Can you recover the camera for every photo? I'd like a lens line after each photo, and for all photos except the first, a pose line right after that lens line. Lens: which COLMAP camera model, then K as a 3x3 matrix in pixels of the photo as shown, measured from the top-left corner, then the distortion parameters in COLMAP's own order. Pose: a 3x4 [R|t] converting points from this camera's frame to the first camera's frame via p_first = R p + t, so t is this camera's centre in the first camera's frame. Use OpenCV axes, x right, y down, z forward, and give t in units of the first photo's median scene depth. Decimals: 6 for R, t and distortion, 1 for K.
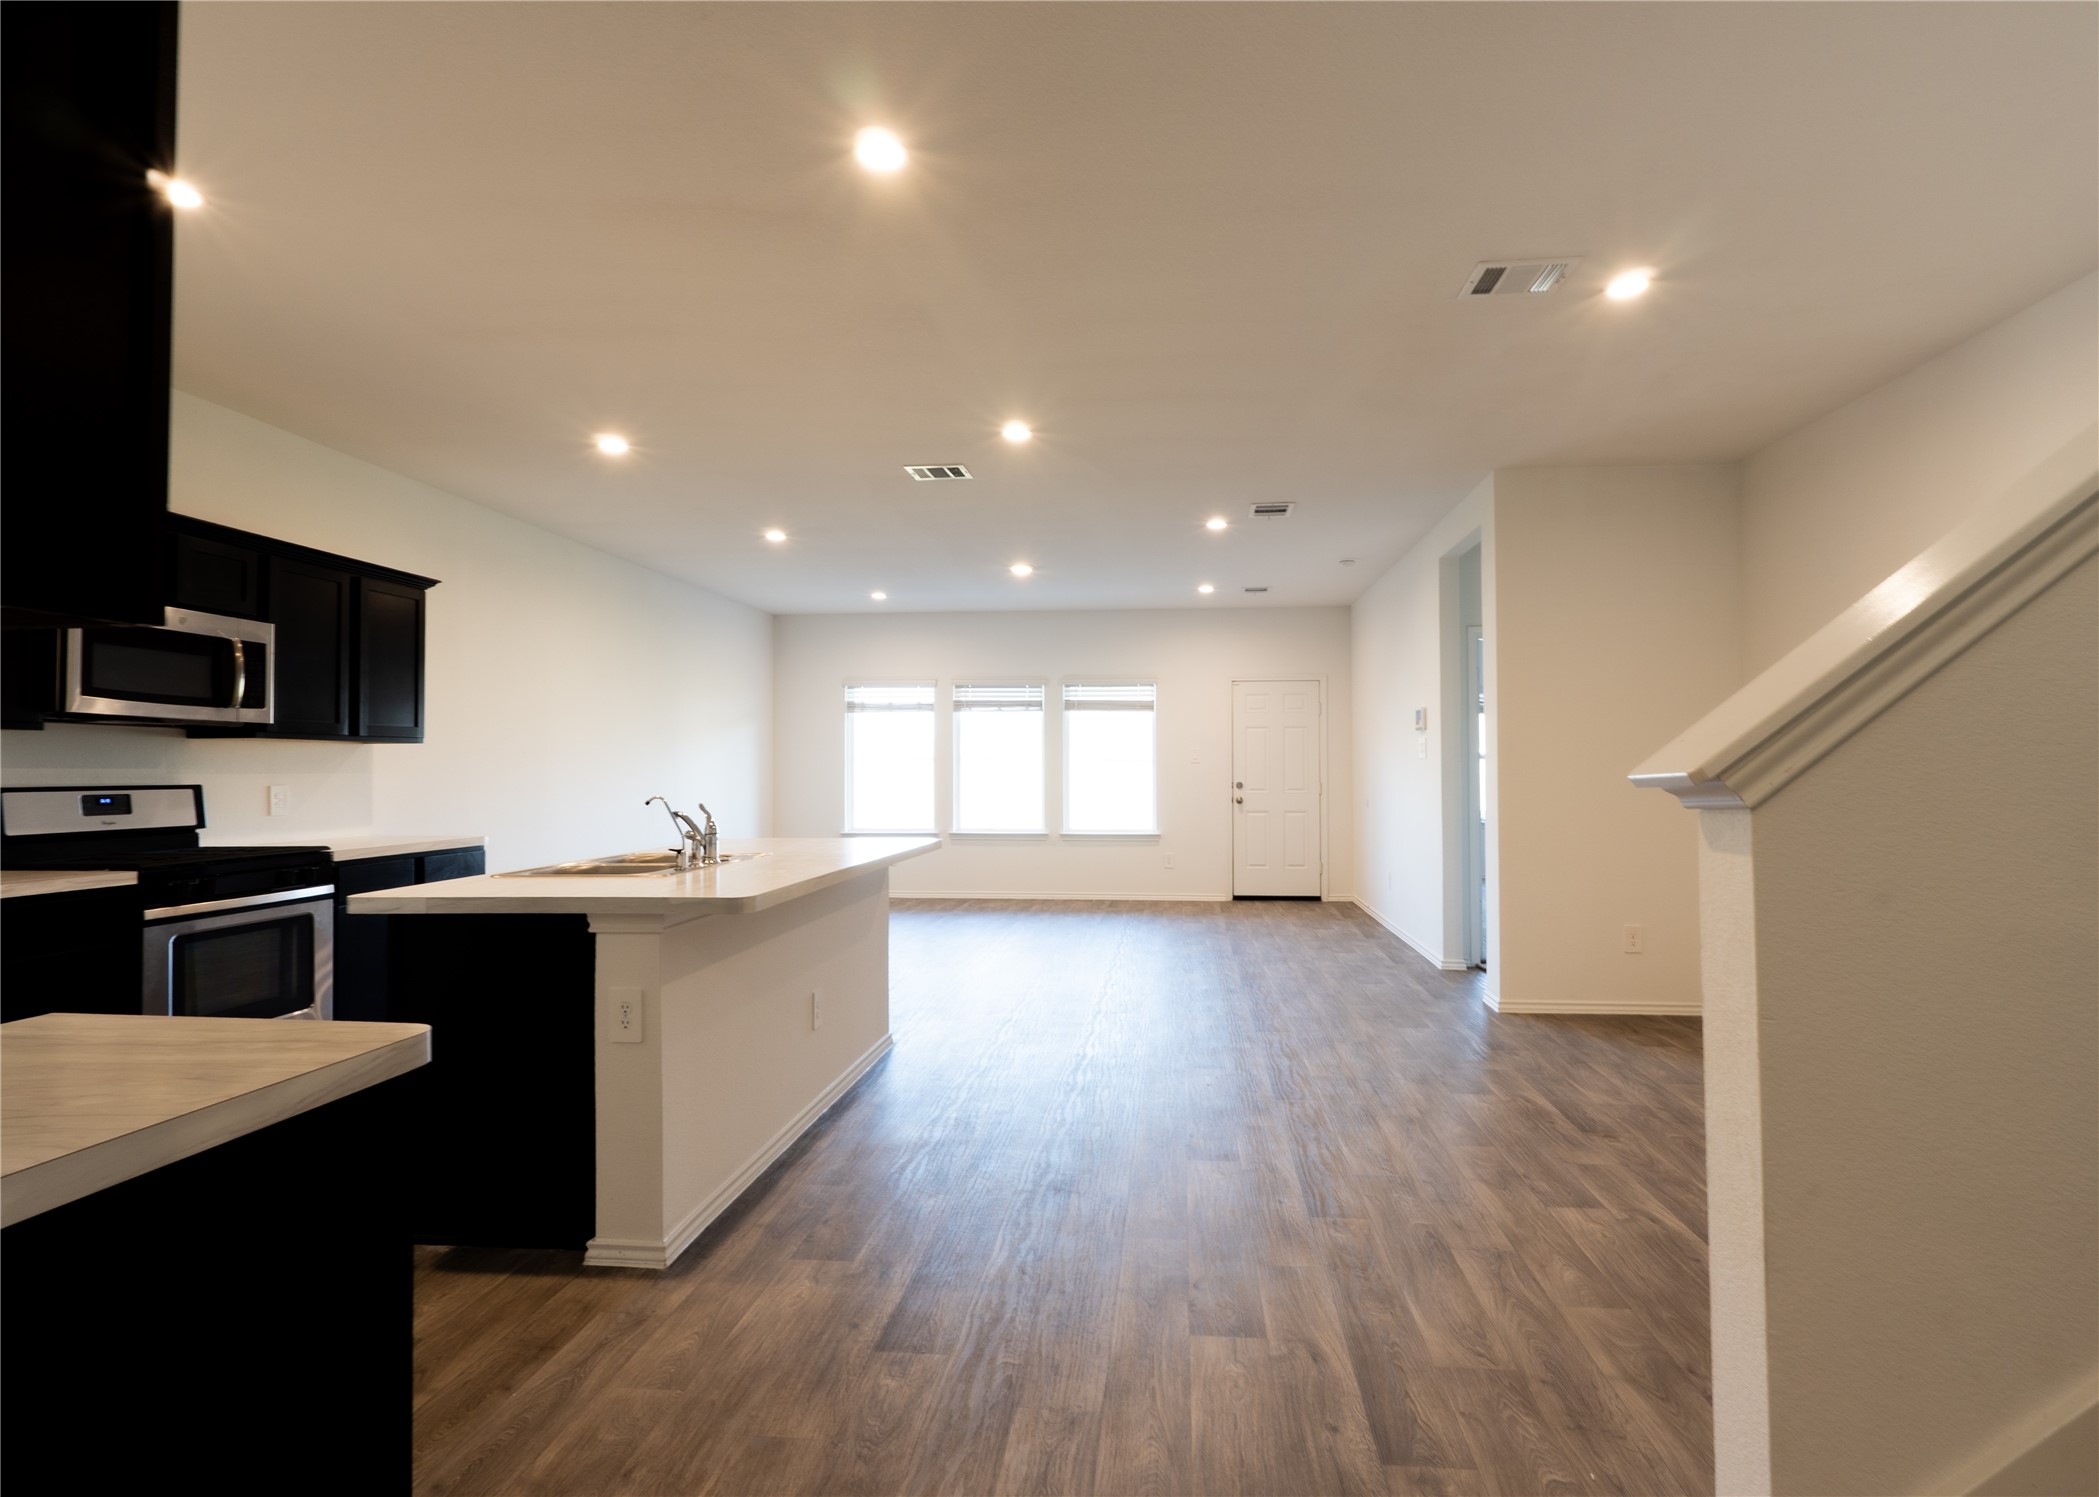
lens RADIAL K [[1043.7, 0, 1056.4], [0, 1043.7, 752.6], [0, 0, 1]] dist [-0.003349, -0.000499]
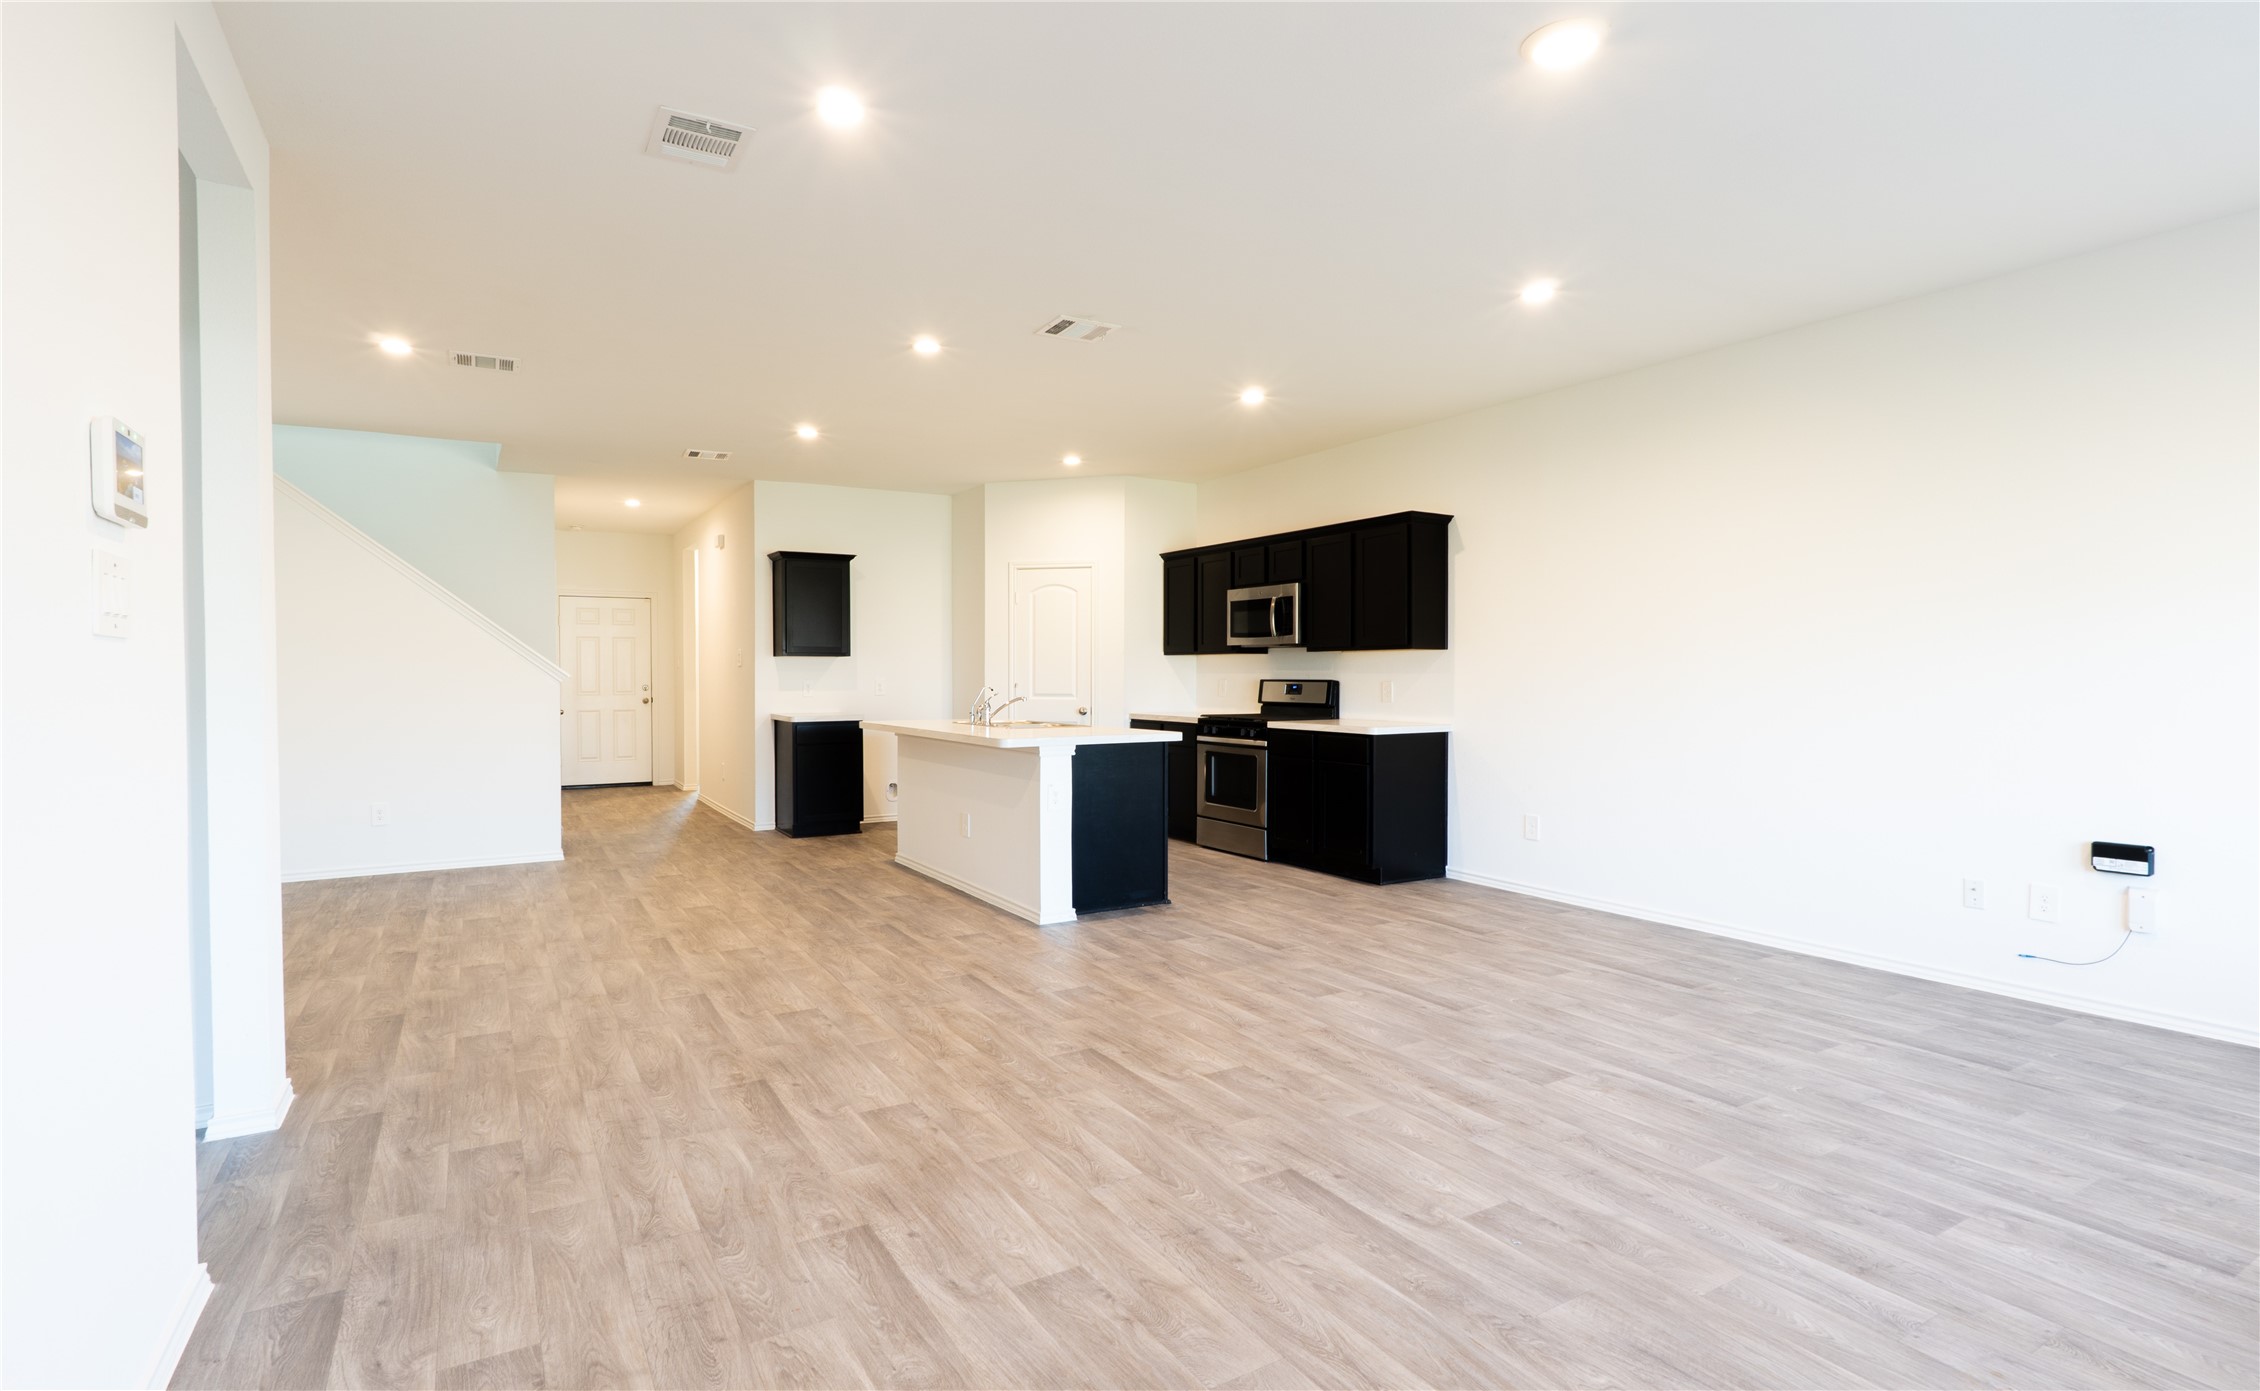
lens RADIAL K [[1039.7, 0, 1131.4], [0, 1039.7, 694.6], [0, 0, 1]] dist [-0.003952, 0.000111]
pose [[-0.779699, 0.019675, -0.625846, 0.520417], [0.015945, 0.999806, 0.011567, 0.031170], [0.625952, -0.000961, -0.779861, 2.230978]]
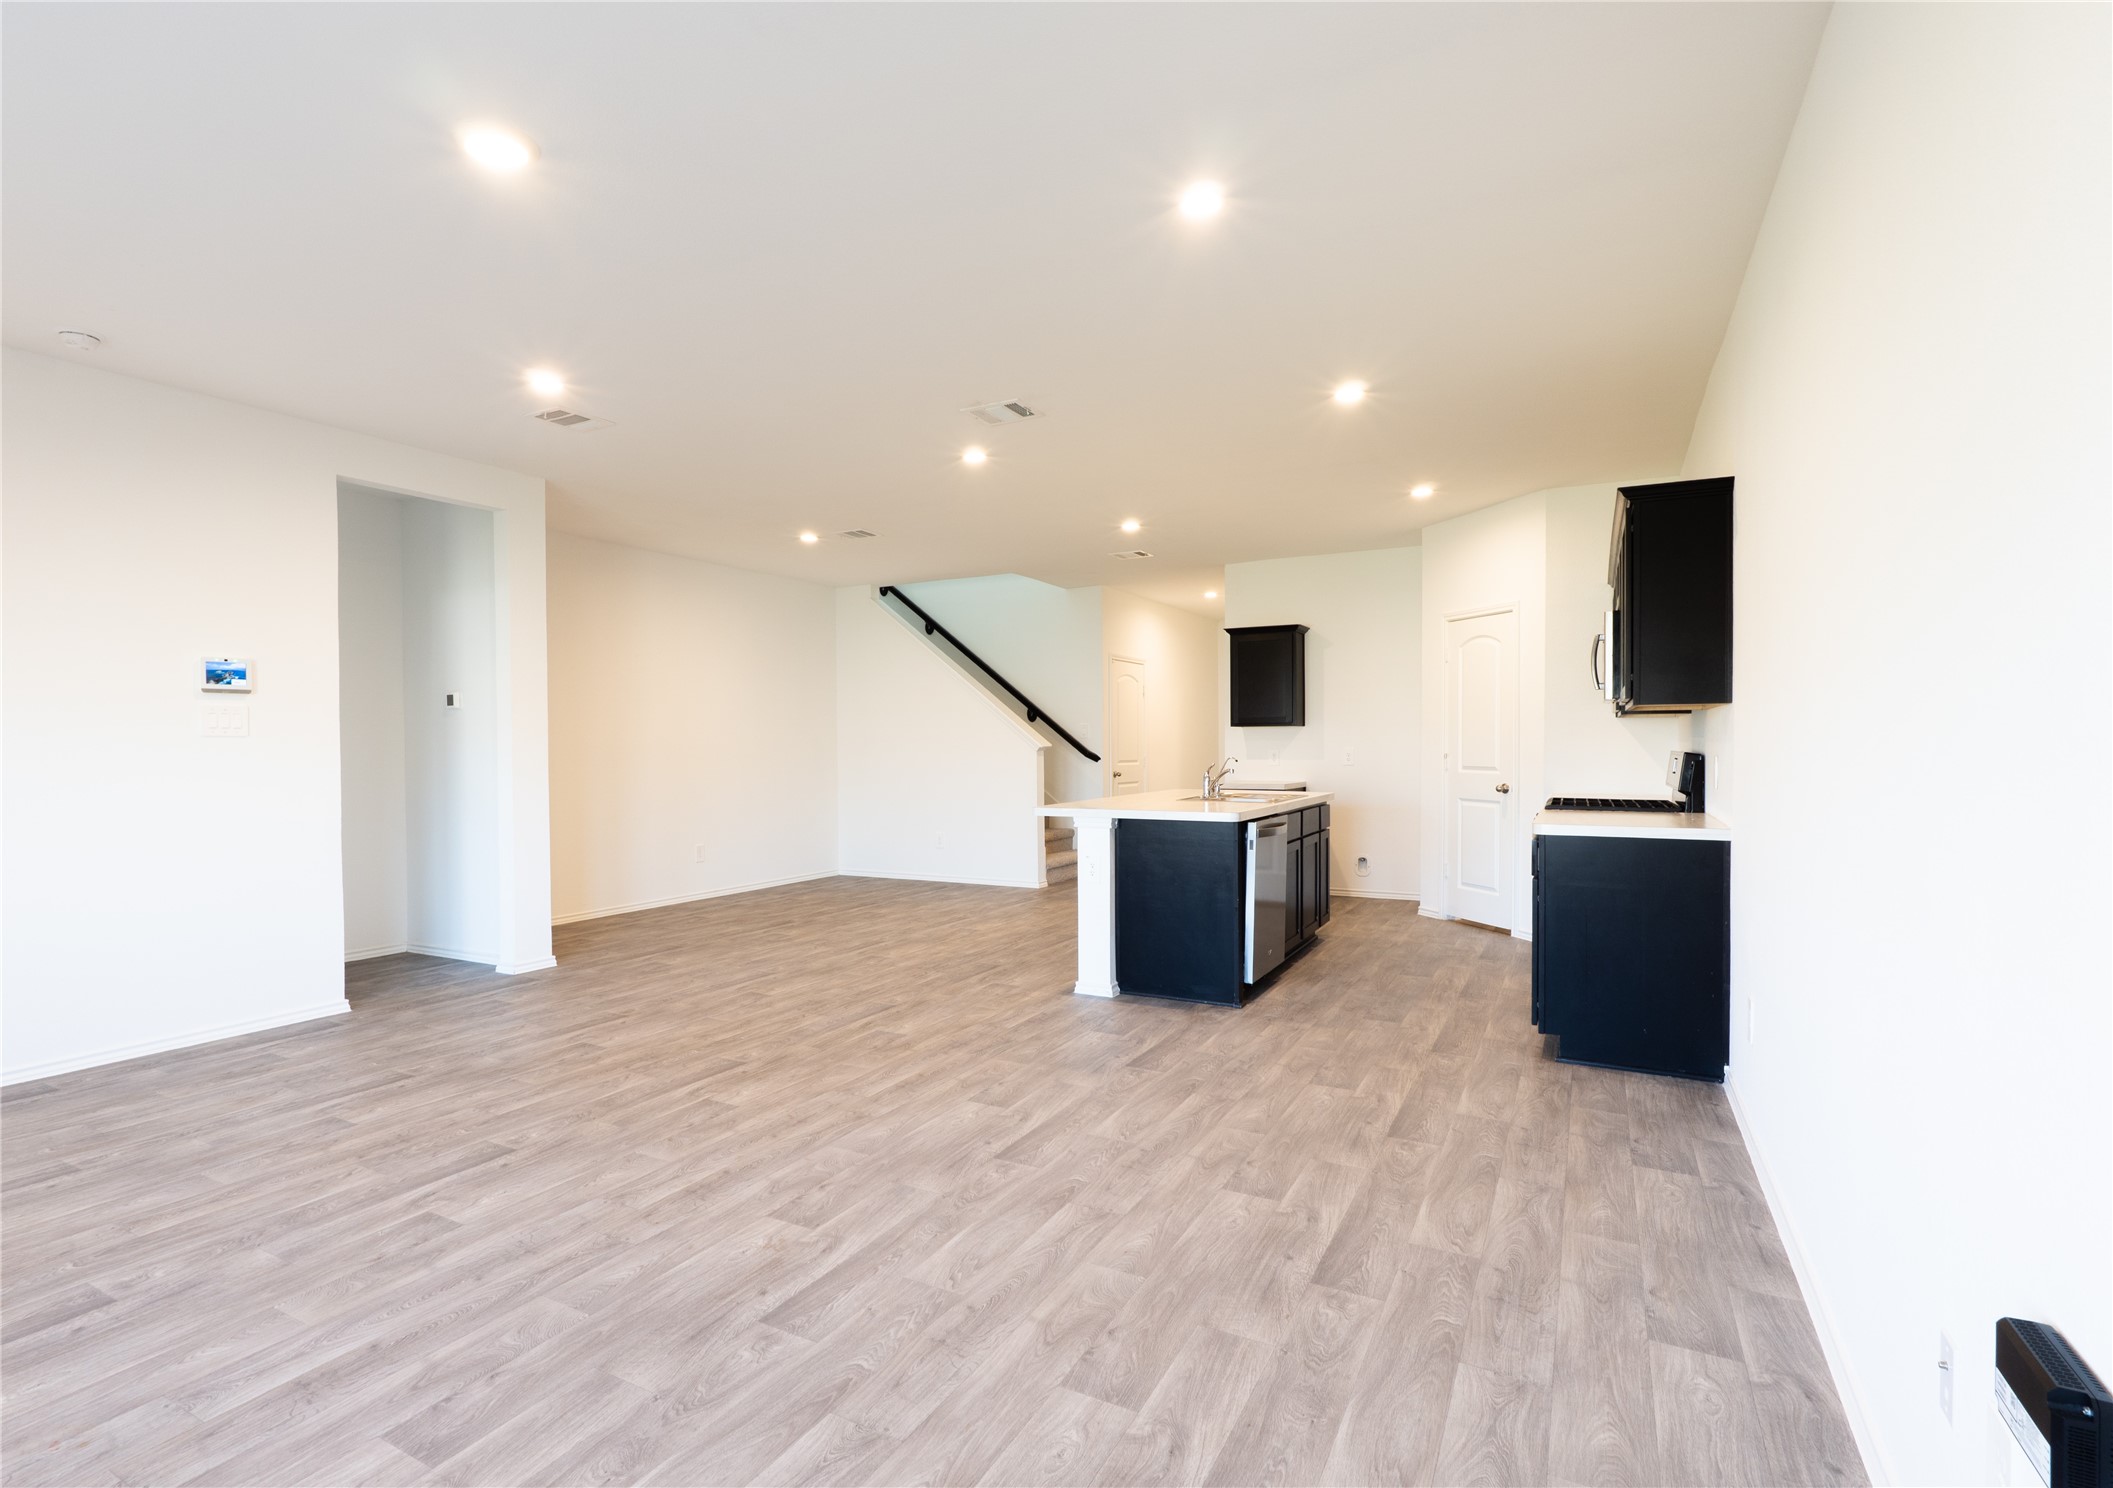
lens RADIAL K [[1050.7, 0, 1050.5], [0, 1050.7, 742.9], [0, 0, 1]] dist [-0.003349, -0.000499]
pose [[-0.937376, 0.011102, 0.348142, -0.611721], [0.005042, 0.999820, -0.018309, 0.039639], [-0.348282, -0.015408, -0.937263, 2.403166]]
